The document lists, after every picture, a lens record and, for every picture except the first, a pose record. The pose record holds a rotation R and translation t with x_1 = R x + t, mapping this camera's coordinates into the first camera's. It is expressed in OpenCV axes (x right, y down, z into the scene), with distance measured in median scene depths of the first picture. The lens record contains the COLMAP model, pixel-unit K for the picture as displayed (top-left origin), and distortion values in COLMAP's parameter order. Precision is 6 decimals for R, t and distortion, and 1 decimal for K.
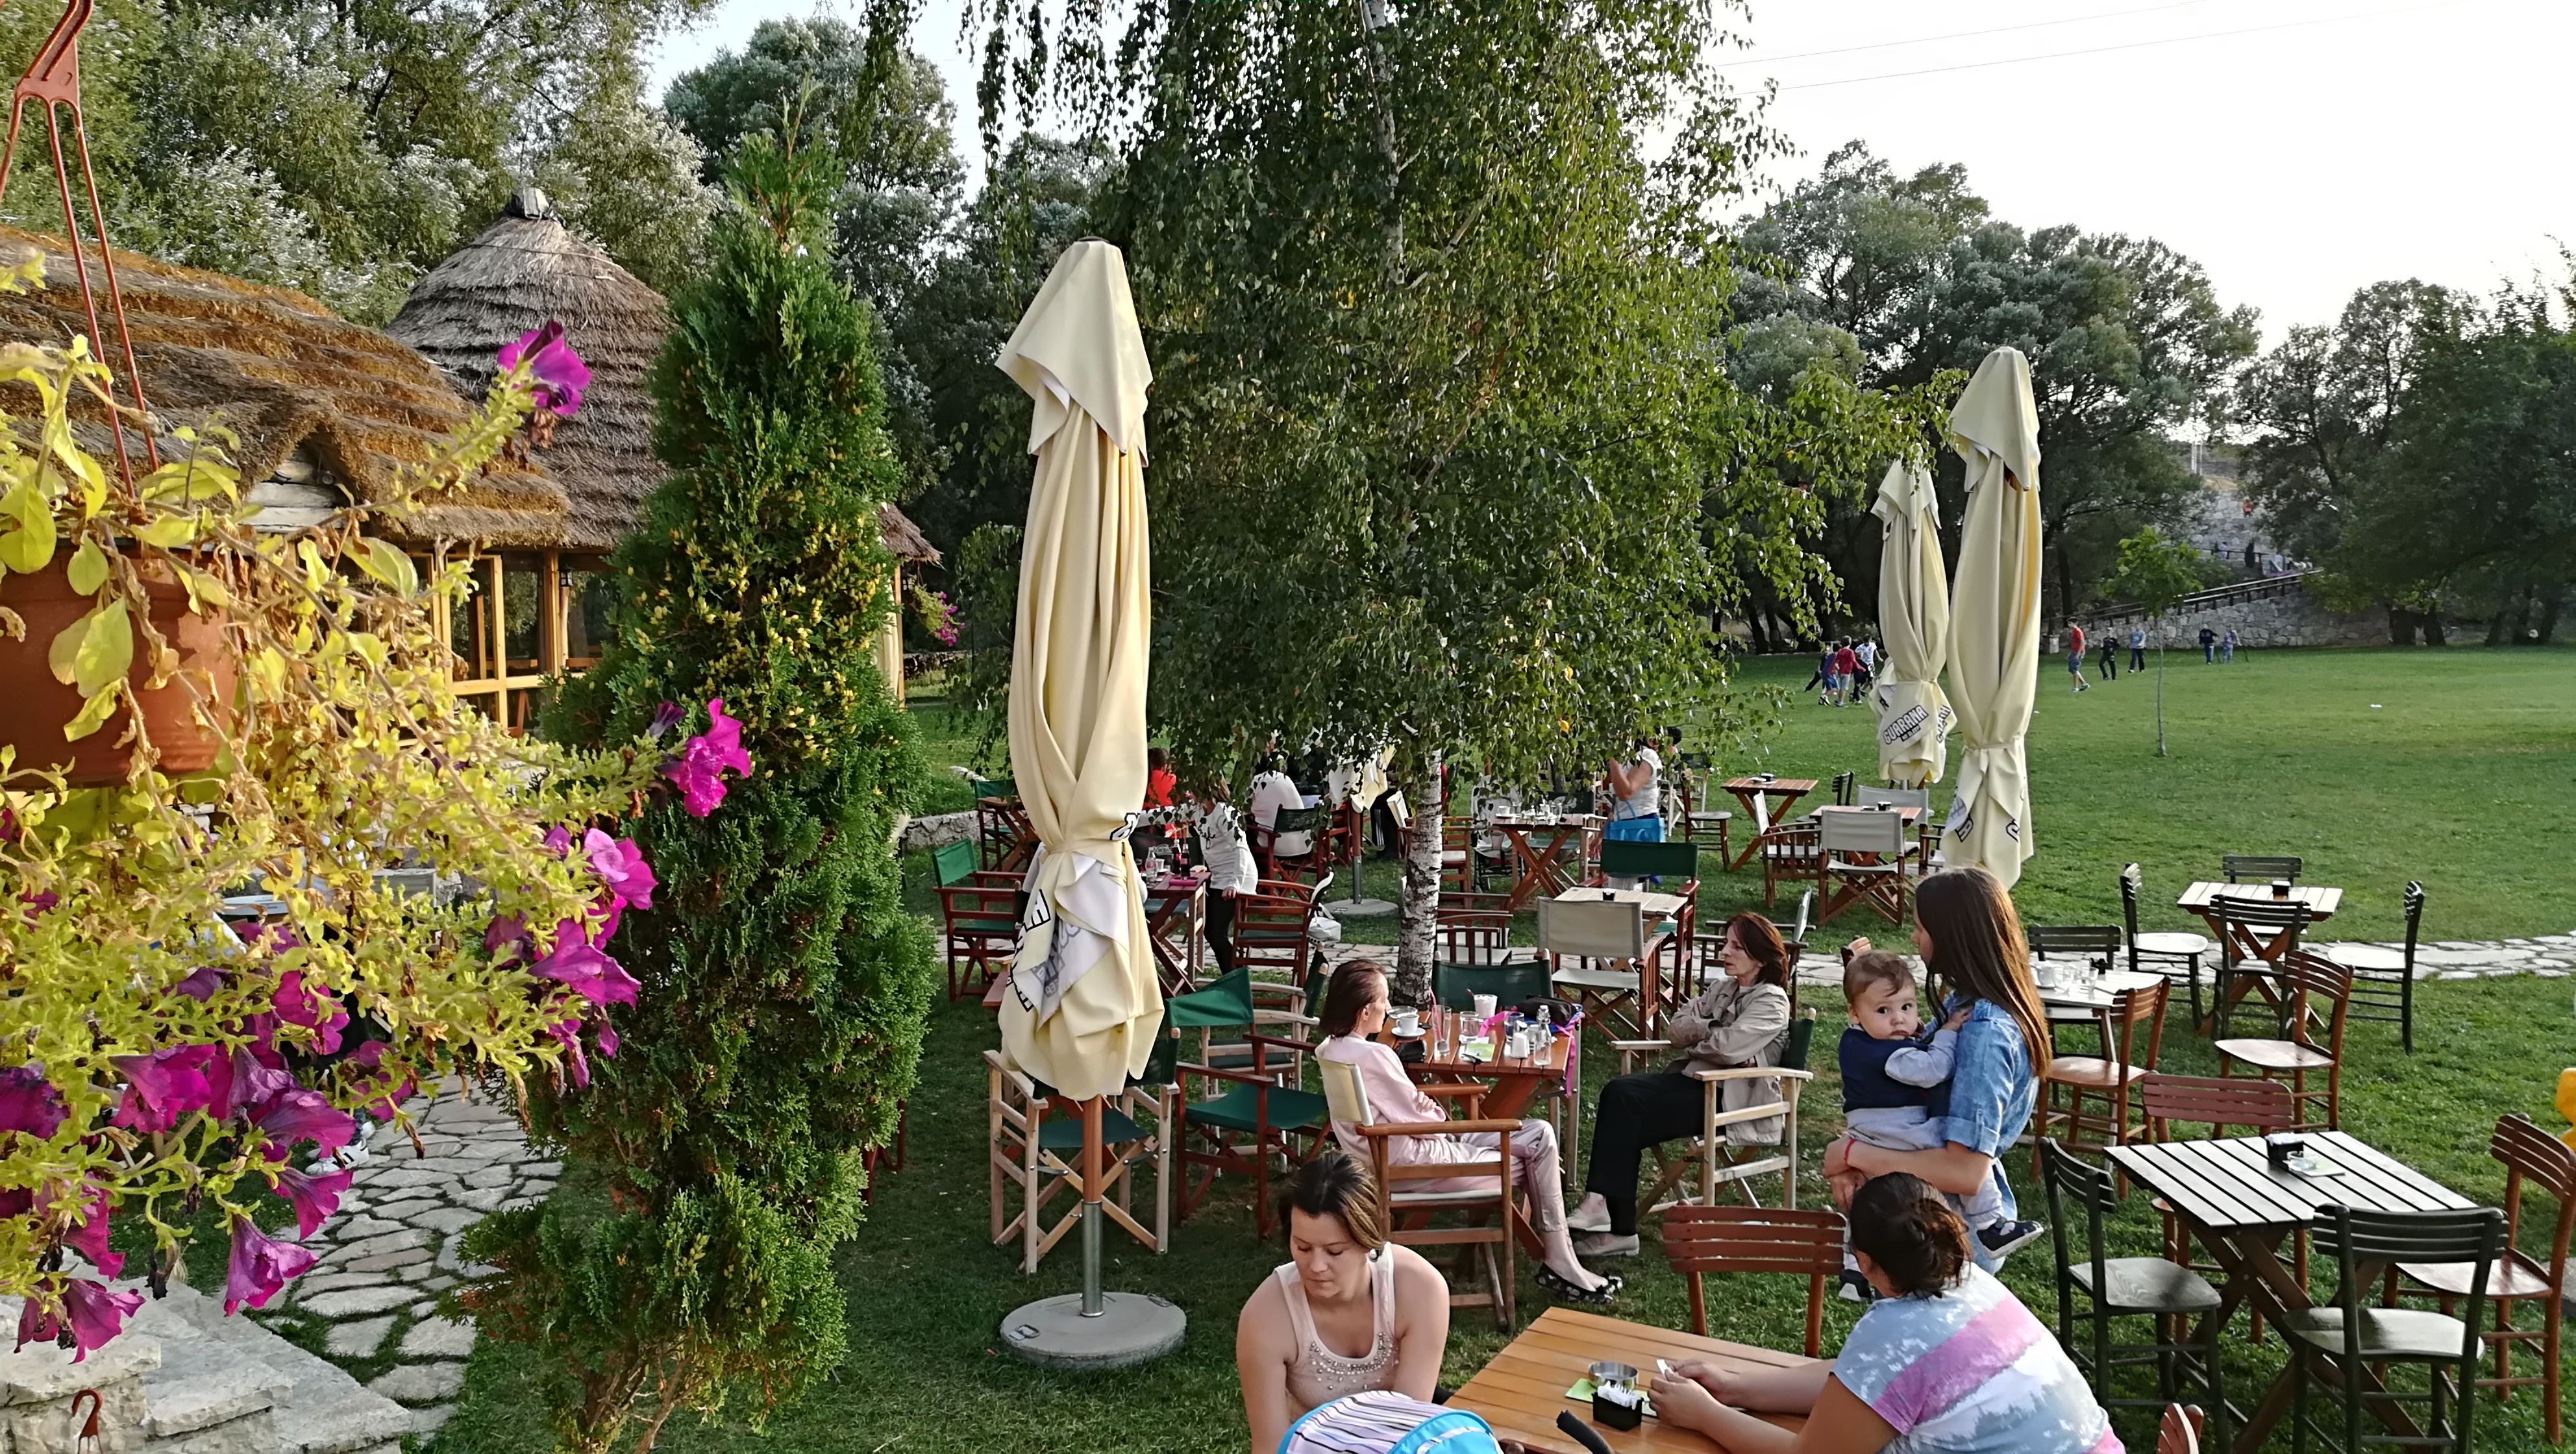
lens RADIAL K [[2019.9, 0, 1298.7], [0, 2019.9, 714.8], [0, 0, 1]] dist [0.032108, -0.023459]
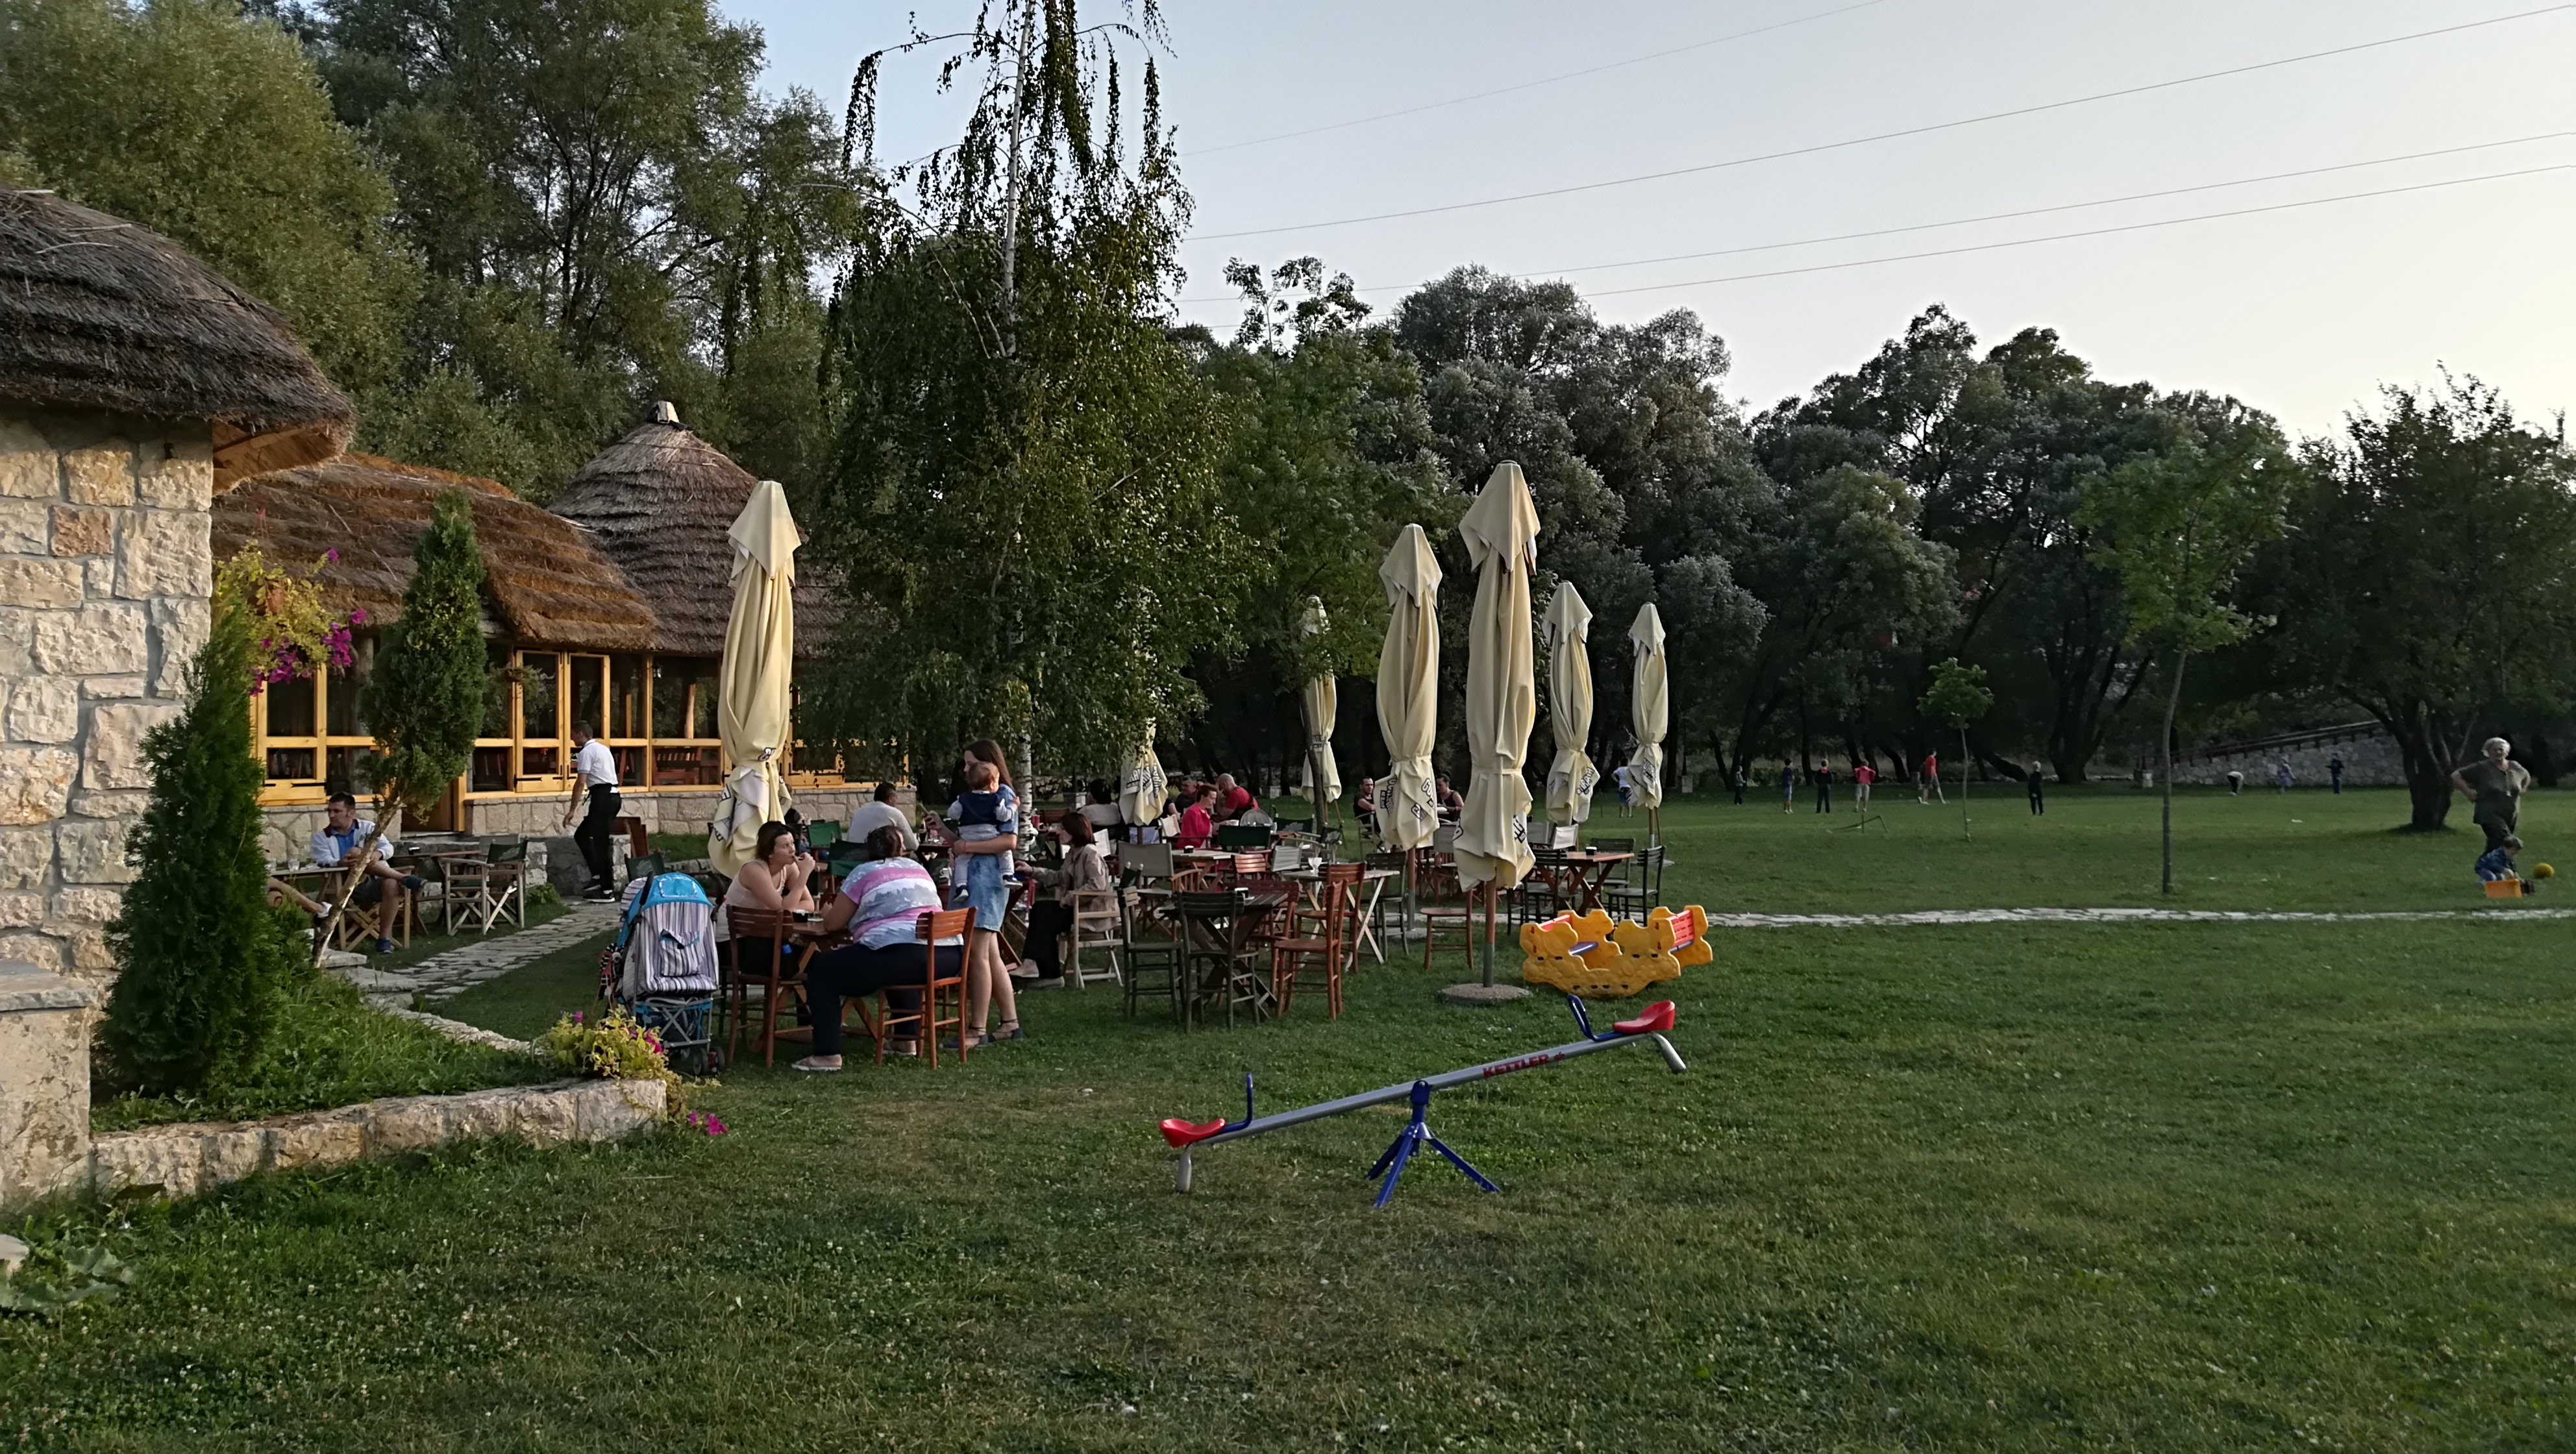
lens RADIAL K [[2019.9, 0, 1279.2], [0, 2019.9, 734.5], [0, 0, 1]] dist [0.032108, -0.023459]
pose [[0.992241, 0.010079, -0.123919, 0.242570], [-0.017662, 0.998027, -0.060248, 0.052341], [0.123068, 0.061969, 0.990462, -0.352757]]
